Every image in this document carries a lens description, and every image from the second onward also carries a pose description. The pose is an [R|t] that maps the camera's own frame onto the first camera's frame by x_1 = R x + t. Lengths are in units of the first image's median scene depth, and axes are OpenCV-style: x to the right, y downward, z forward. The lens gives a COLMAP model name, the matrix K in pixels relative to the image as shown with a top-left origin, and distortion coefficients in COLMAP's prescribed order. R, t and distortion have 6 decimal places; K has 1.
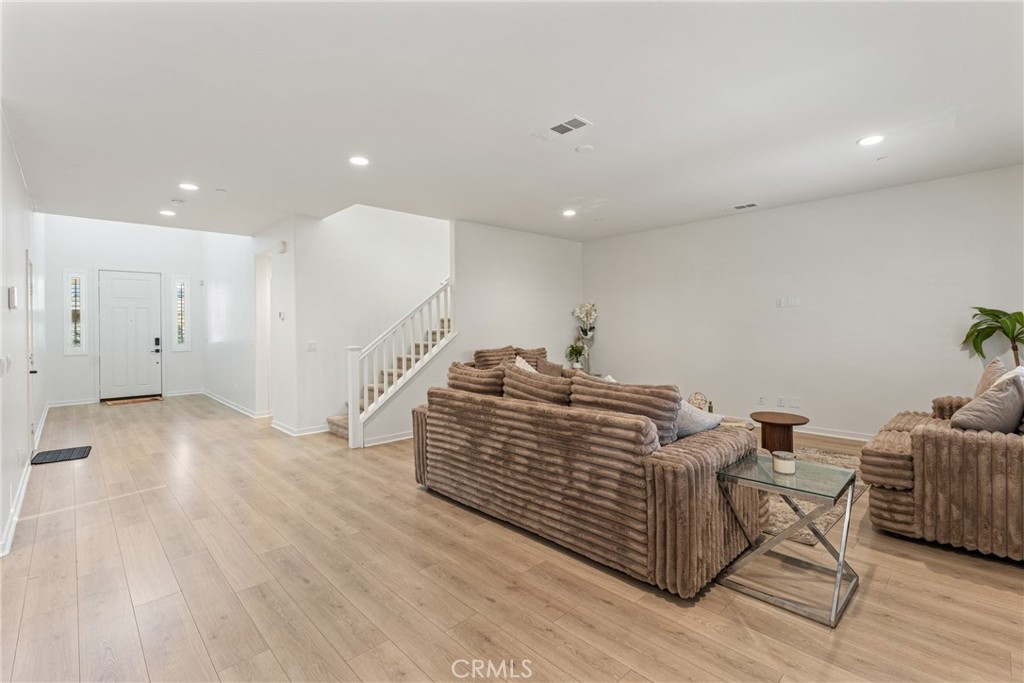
lens RADIAL K [[466.2, 0, 515.6], [0, 466.2, 326.5], [0, 0, 1]] dist [0.003509, -0.000018]
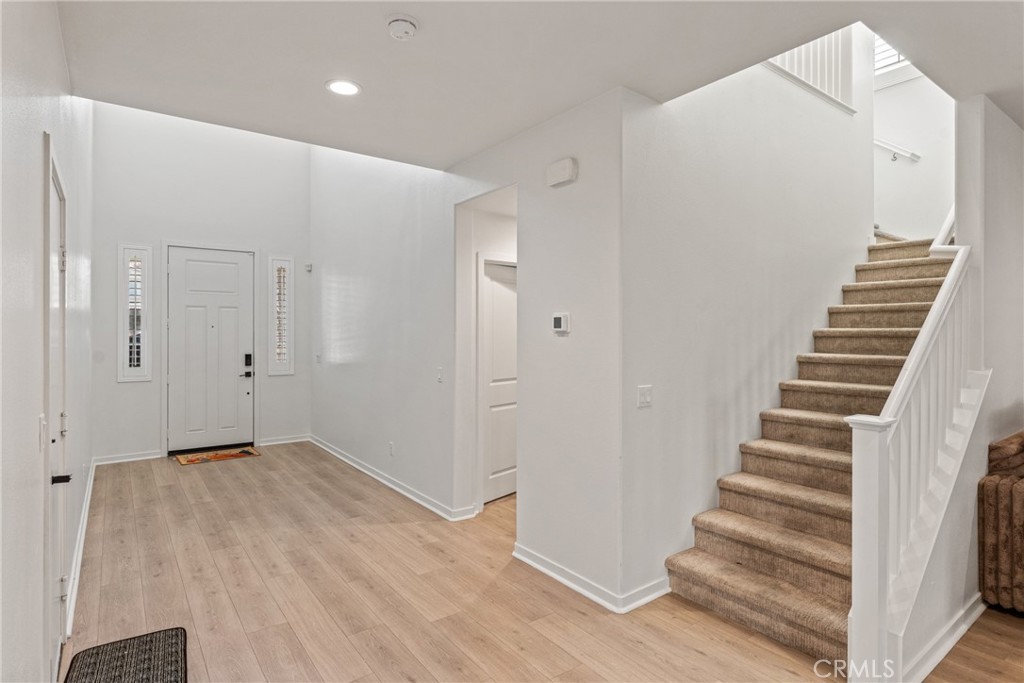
lens RADIAL K [[536.7, 0, 511.9], [0, 536.7, 337.0], [0, 0, 1]] dist [-0.004121, -0.000419]
pose [[0.992533, 0.013758, -0.121198, -0.345280], [-0.012521, 0.999862, 0.010955, -0.011804], [0.121332, -0.009356, 0.992568, 0.343001]]
